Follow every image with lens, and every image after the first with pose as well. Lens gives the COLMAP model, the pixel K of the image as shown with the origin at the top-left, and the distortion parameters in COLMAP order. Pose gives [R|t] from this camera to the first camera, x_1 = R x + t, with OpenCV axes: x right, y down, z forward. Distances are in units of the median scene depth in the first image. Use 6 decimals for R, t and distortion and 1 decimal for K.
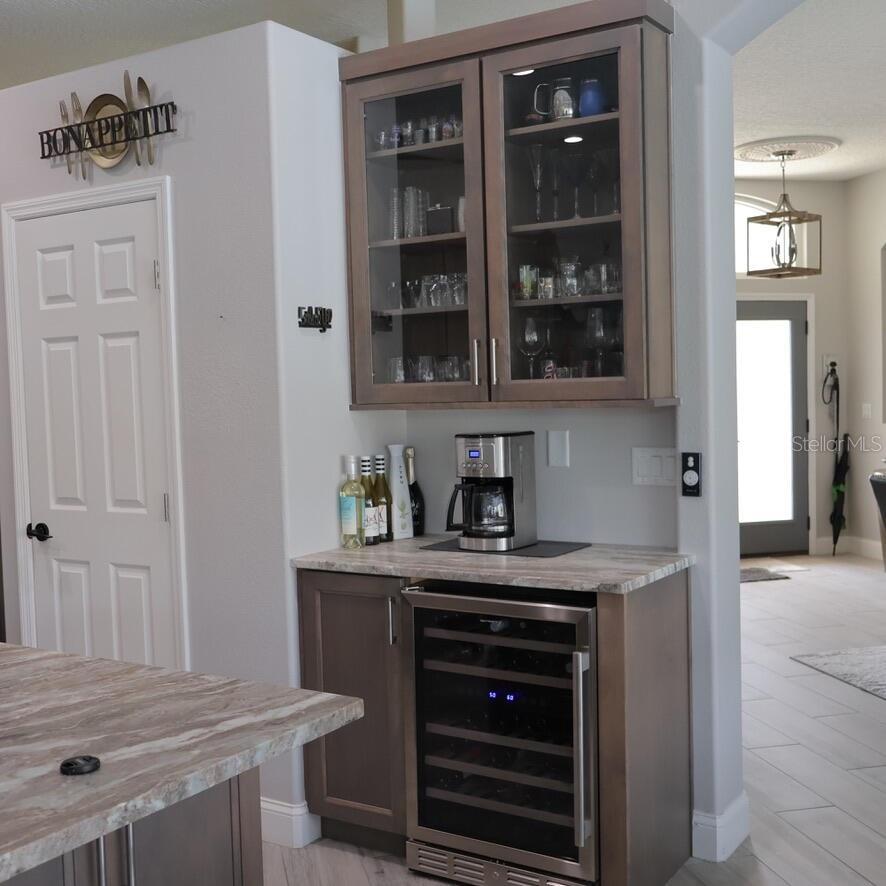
lens RADIAL K [[1112.2, 0, 443.0], [0, 1112.2, 443.0], [0, 0, 1]] dist [-0.007059, 0.010570]
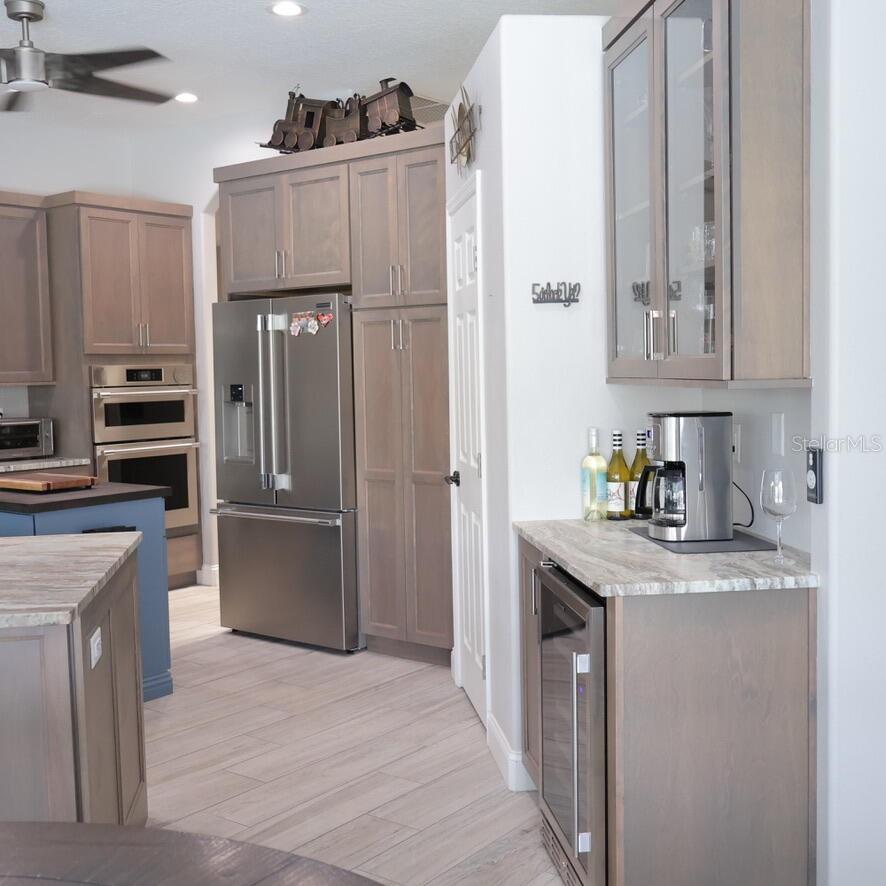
lens RADIAL K [[1112.2, 0, 443.0], [0, 1112.2, 443.0], [0, 0, 1]] dist [-0.007059, 0.010570]
pose [[0.640226, 0.065952, -0.765350, 0.598152], [-0.034124, 0.997766, 0.057435, -0.028899], [0.767429, -0.010655, 0.641046, 0.249625]]
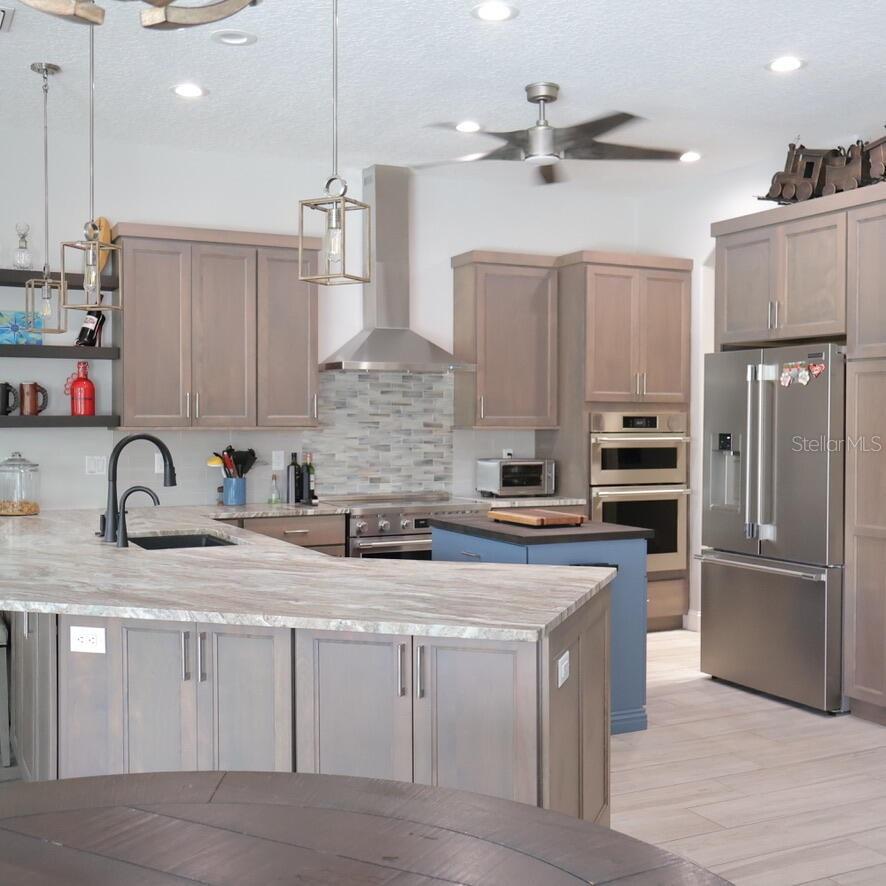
lens RADIAL K [[1112.2, 0, 443.0], [0, 1112.2, 443.0], [0, 0, 1]] dist [-0.007059, 0.010570]
pose [[0.240191, 0.046985, -0.969588, 0.654204], [-0.055235, 0.997871, 0.034673, -0.030494], [0.969153, 0.045227, 0.242275, 0.256515]]
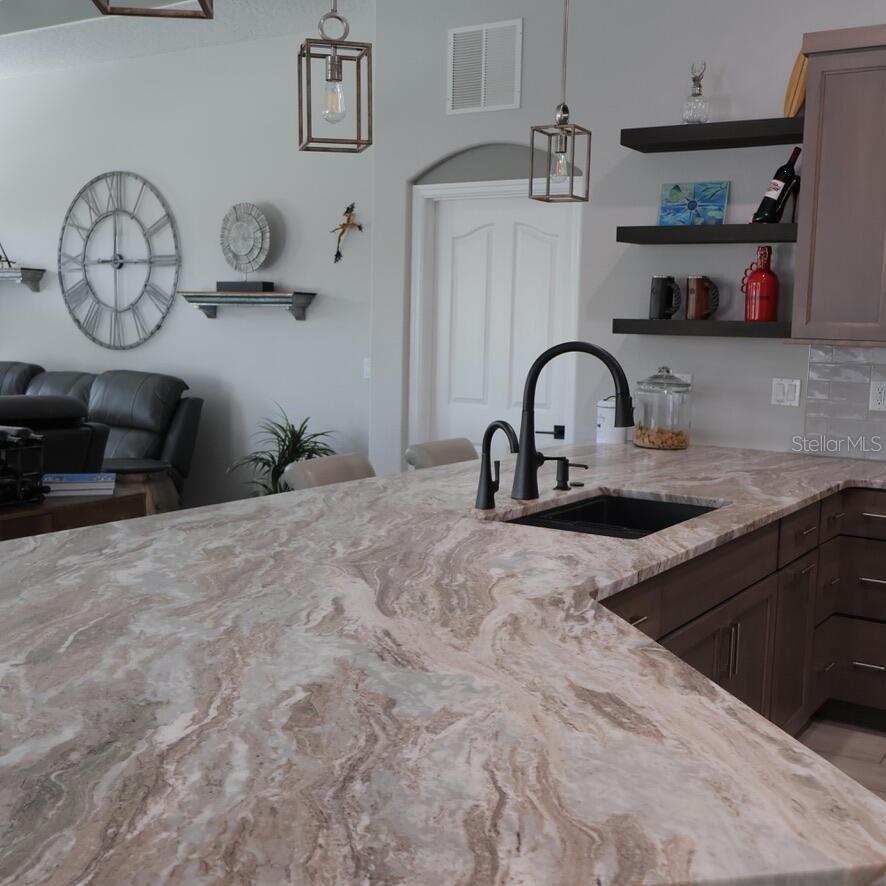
lens RADIAL K [[1101.0, 0, 430.3], [0, 1101.0, 455.4], [0, 0, 1]] dist [-0.005376, 0.007413]
pose [[-0.719012, 0.093153, -0.688726, -0.020872], [-0.041364, 0.983484, 0.176202, -0.036497], [0.693765, 0.155180, -0.703284, 0.765690]]
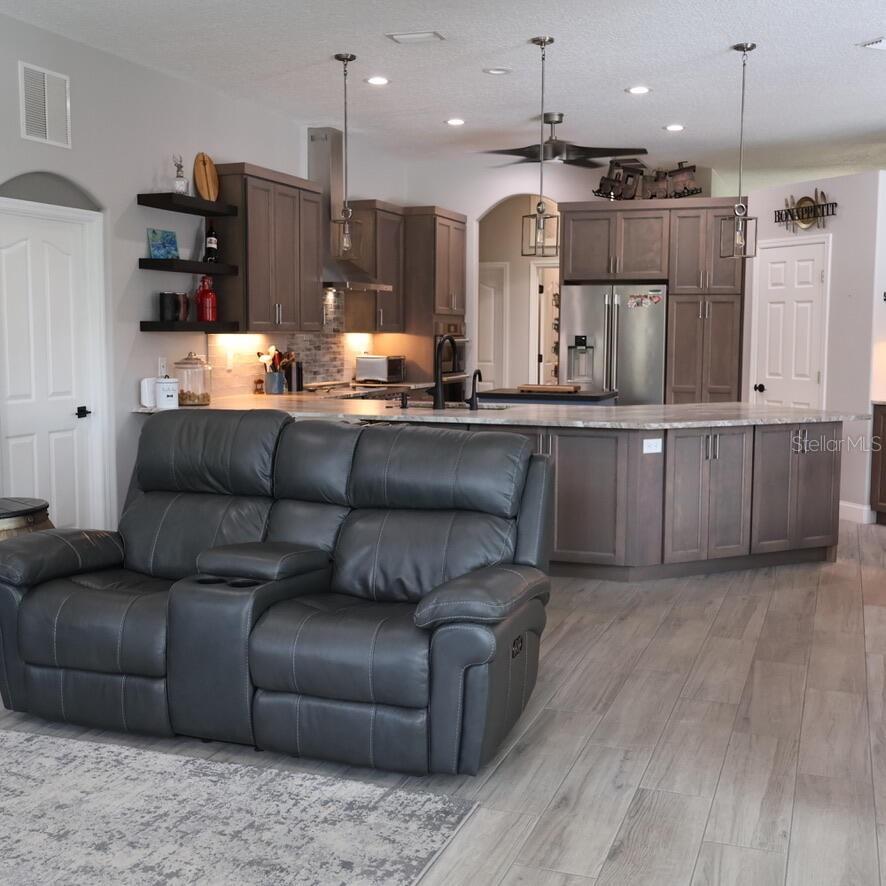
lens RADIAL K [[1106.4, 0, 449.8], [0, 1106.4, 444.7], [0, 0, 1]] dist [-0.013889, 0.035885]
pose [[0.844183, 0.086258, -0.529070, 0.334588], [-0.054212, 0.995646, 0.075827, 0.065269], [0.533308, -0.035330, 0.845183, -1.370781]]
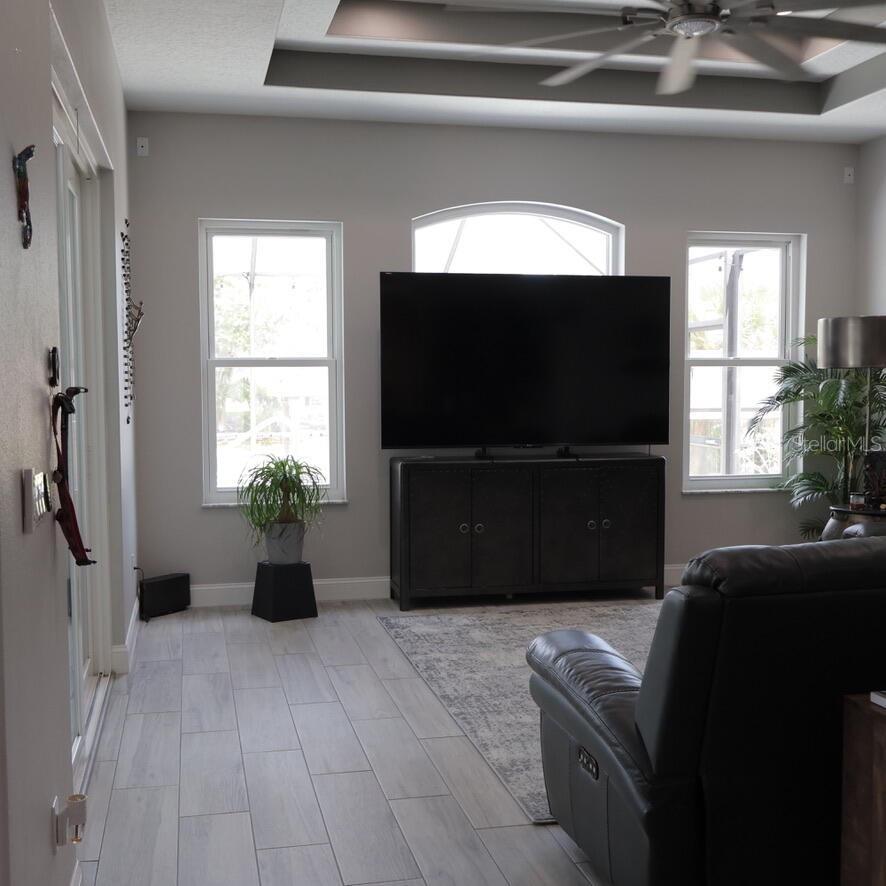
lens RADIAL K [[1134.3, 0, 441.7], [0, 1134.3, 447.8], [0, 0, 1]] dist [-0.007415, 0.038088]
pose [[-0.999627, 0.026703, 0.005669, -0.034497], [0.027183, 0.992794, 0.116707, -0.017858], [-0.002512, 0.116817, -0.993150, 0.348623]]
